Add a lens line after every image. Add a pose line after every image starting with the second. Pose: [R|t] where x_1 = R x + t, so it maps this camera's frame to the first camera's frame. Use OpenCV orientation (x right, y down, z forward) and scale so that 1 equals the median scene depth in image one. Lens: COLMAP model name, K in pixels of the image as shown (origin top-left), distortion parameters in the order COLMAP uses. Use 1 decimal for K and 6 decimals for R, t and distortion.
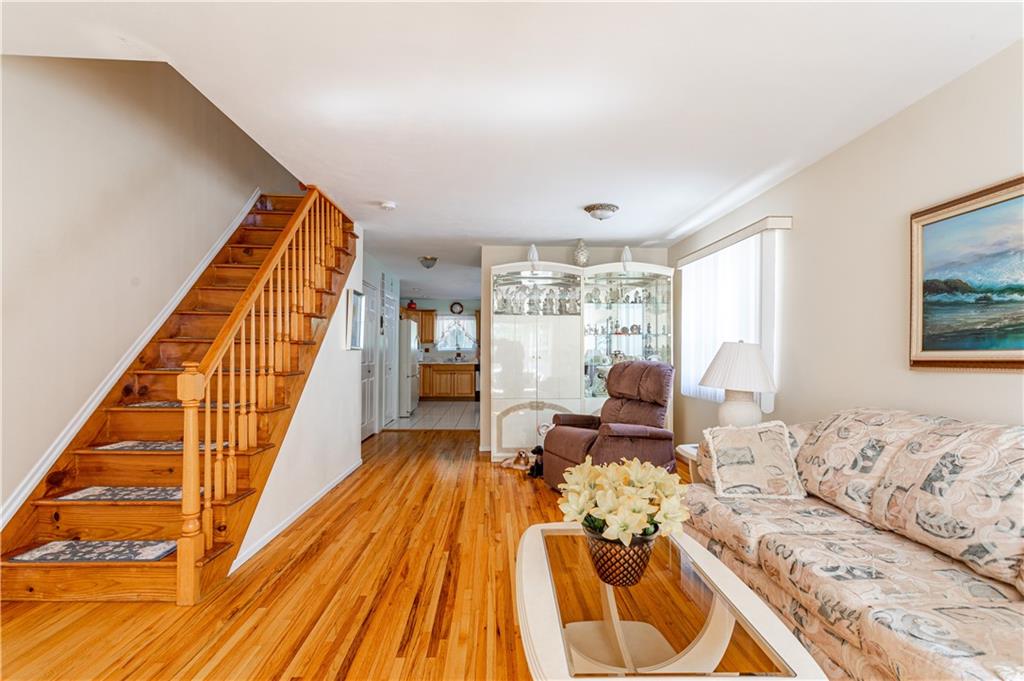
lens RADIAL K [[498.5, 0, 511.2], [0, 498.5, 354.3], [0, 0, 1]] dist [-0.004400, 0.003914]
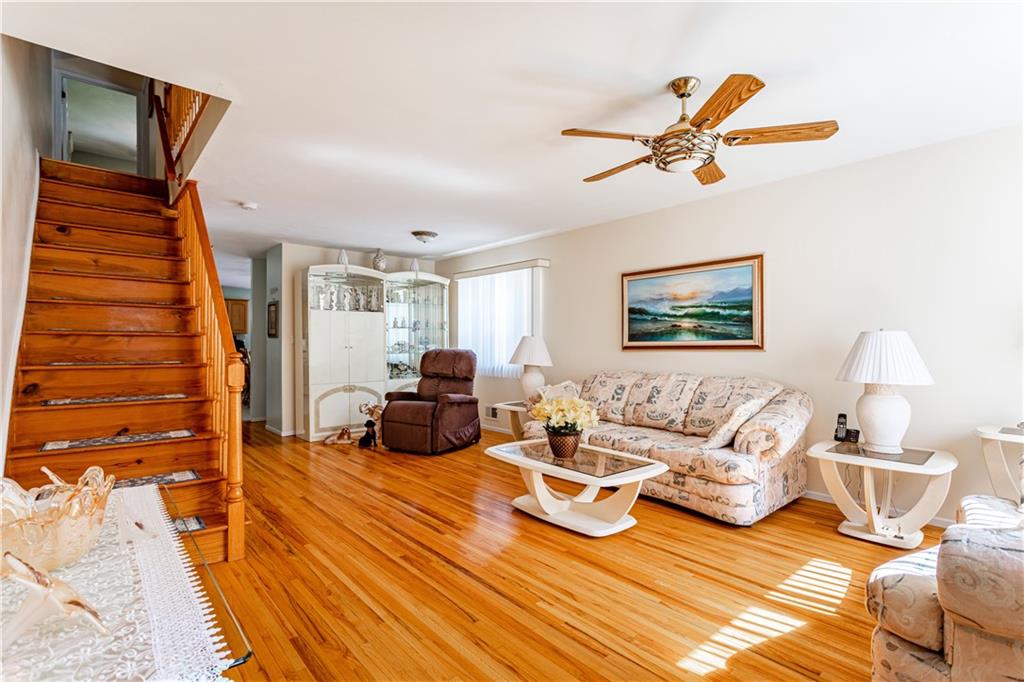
lens RADIAL K [[498.5, 0, 503.7], [0, 498.5, 338.7], [0, 0, 1]] dist [-0.004400, 0.003914]
pose [[0.791792, -0.000708, 0.610791, -0.647474], [0.006414, 0.999954, -0.007156, -0.005765], [-0.610757, 0.009584, 0.791760, -0.242107]]
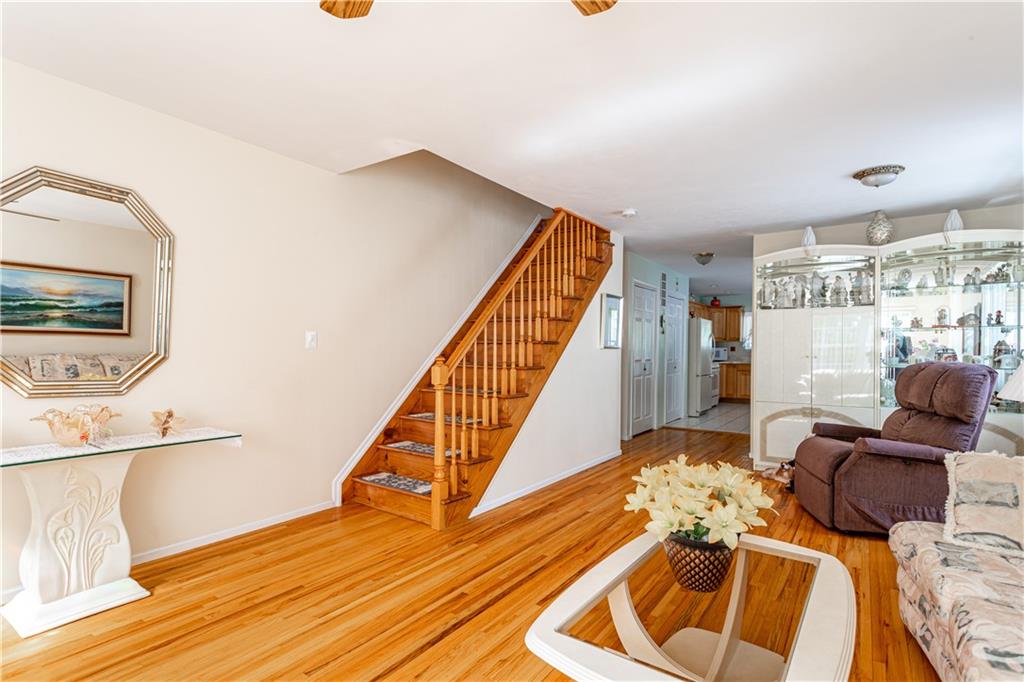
lens RADIAL K [[498.5, 0, 516.0], [0, 498.5, 353.1], [0, 0, 1]] dist [-0.004400, 0.003914]
pose [[0.800287, 0.002951, -0.599611, 0.276917], [-0.003028, 0.999995, 0.000880, 0.000978], [0.599610, 0.001111, 0.800291, 0.004527]]
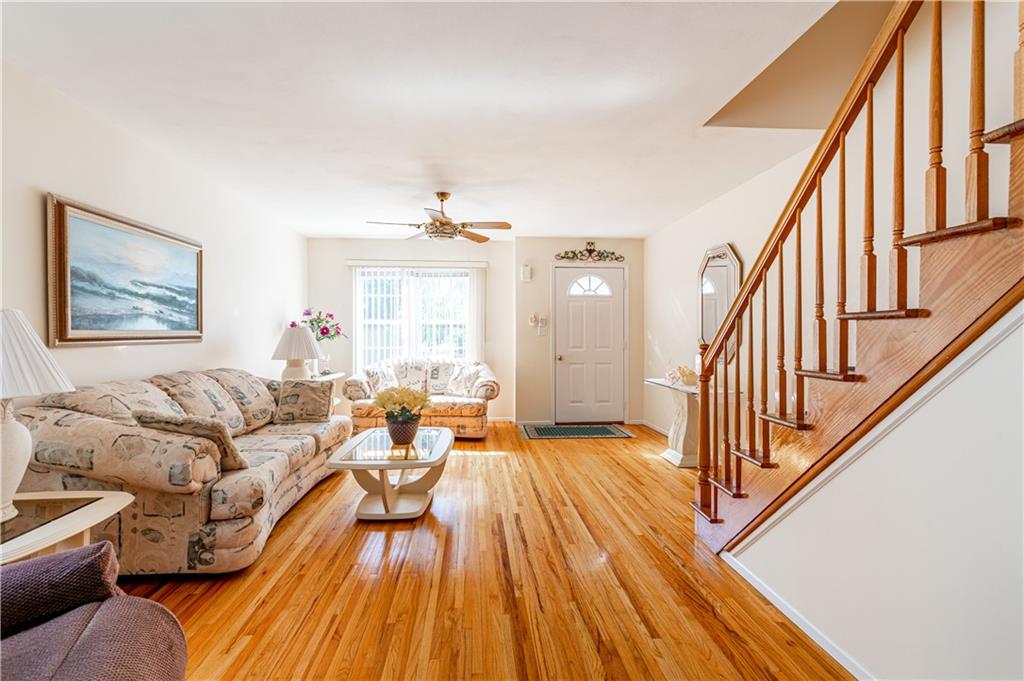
lens RADIAL K [[498.5, 0, 509.5], [0, 498.5, 338.8], [0, 0, 1]] dist [-0.004400, 0.003914]
pose [[-0.999103, -0.007877, -0.041619, -0.076099], [-0.008340, 0.999905, 0.010962, -0.006164], [0.041529, 0.011299, -0.999073, 1.664575]]
